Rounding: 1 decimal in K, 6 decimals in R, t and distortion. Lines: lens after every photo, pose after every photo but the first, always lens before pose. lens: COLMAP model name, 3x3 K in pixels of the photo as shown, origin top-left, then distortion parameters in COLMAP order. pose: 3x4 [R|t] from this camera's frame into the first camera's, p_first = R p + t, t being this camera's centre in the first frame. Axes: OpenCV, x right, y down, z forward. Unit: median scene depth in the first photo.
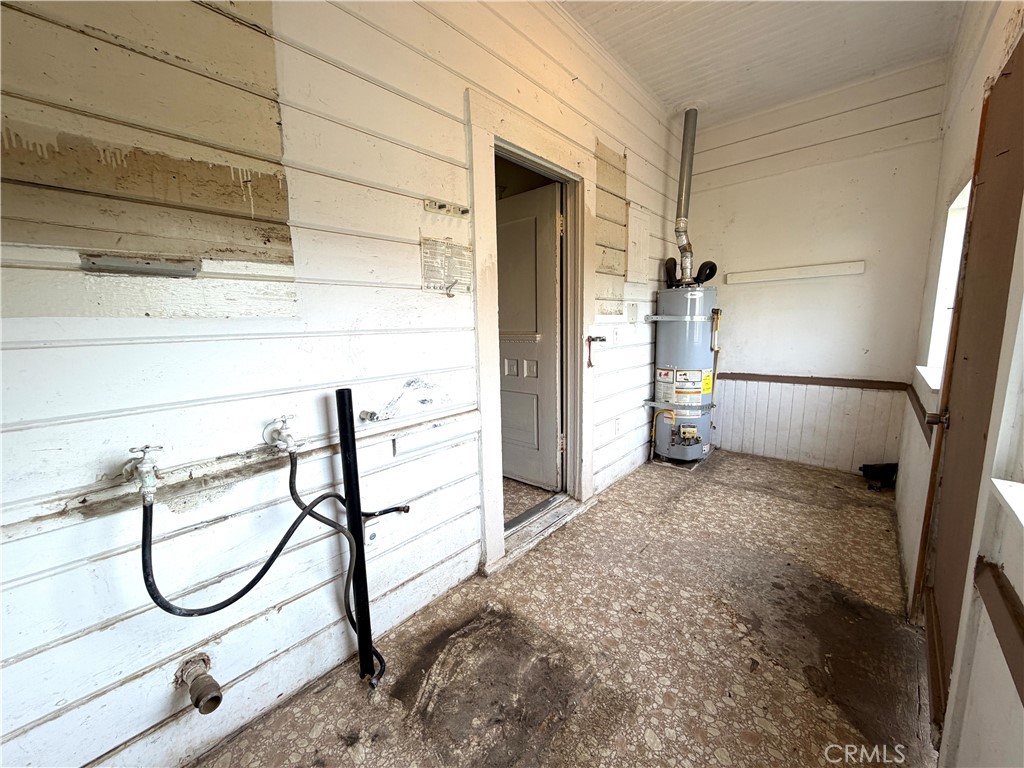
lens RADIAL K [[407.9, 0, 511.1], [0, 407.9, 383.0], [0, 0, 1]] dist [0.003171, -0.000107]
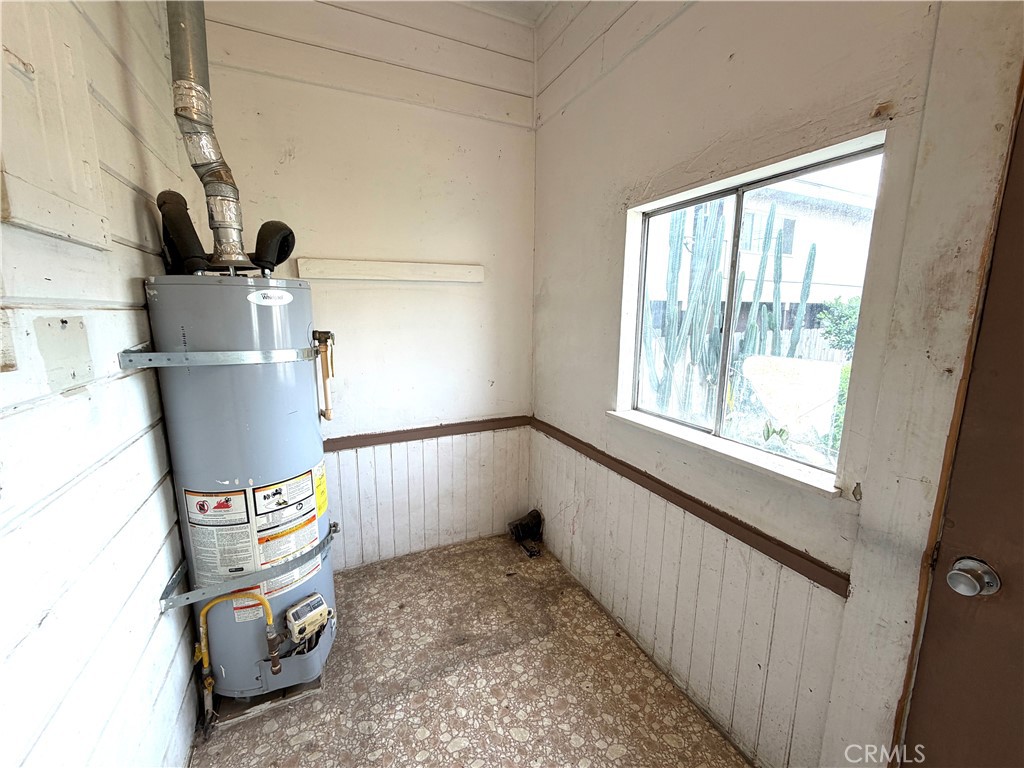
lens RADIAL K [[418.5, 0, 520.0], [0, 418.5, 386.4], [0, 0, 1]] dist [0.000441, 0.000784]
pose [[0.409528, -0.133336, 0.902501, 0.160843], [0.128970, 0.987788, 0.087414, -0.128340], [-0.903135, 0.080597, 0.421724, 0.587925]]
